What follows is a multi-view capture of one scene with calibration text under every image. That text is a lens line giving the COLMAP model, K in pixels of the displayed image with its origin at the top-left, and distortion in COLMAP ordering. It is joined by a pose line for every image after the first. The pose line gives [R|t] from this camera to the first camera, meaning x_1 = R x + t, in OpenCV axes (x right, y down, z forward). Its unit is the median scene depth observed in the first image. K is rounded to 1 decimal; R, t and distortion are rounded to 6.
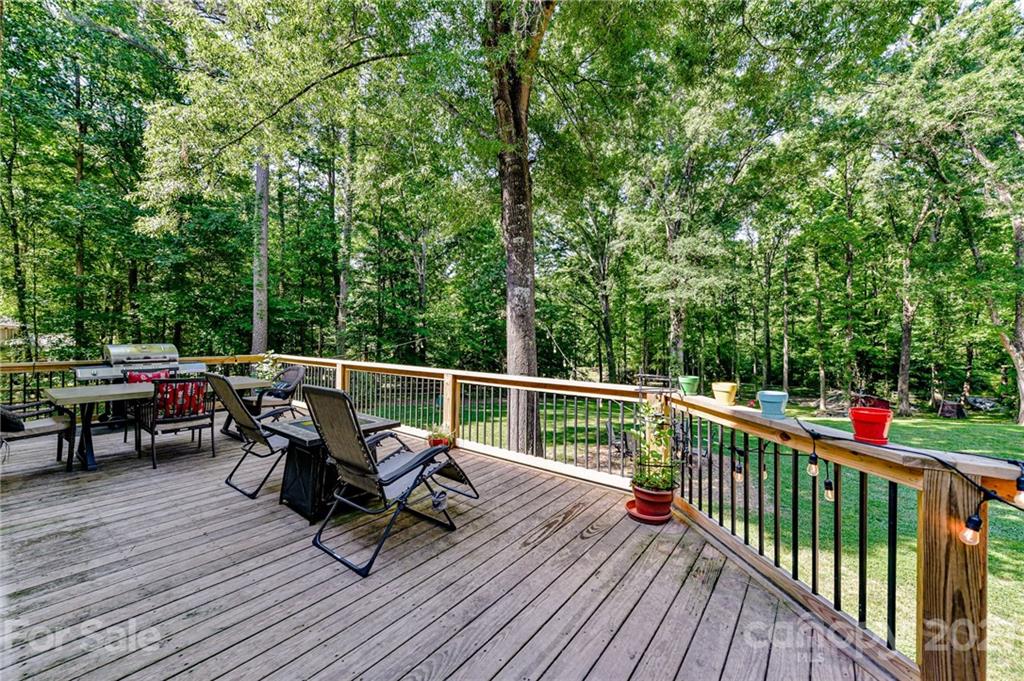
lens RADIAL K [[409.8, 0, 518.1], [0, 409.8, 337.5], [0, 0, 1]] dist [0.001900, -0.001010]
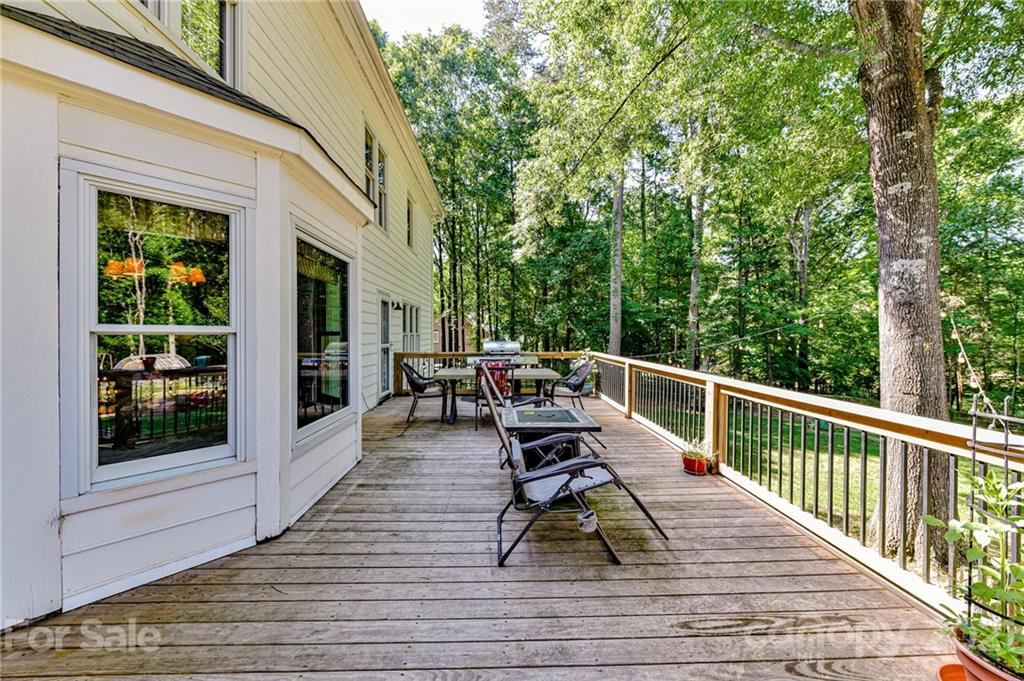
lens RADIAL K [[409.8, 0, 511.2], [0, 409.8, 339.7], [0, 0, 1]] dist [0.001900, -0.001010]
pose [[0.620937, 0.005576, -0.783840, 0.152992], [-0.001811, 0.999982, 0.005678, 0.001720], [0.783858, -0.002106, 0.620936, 0.127491]]
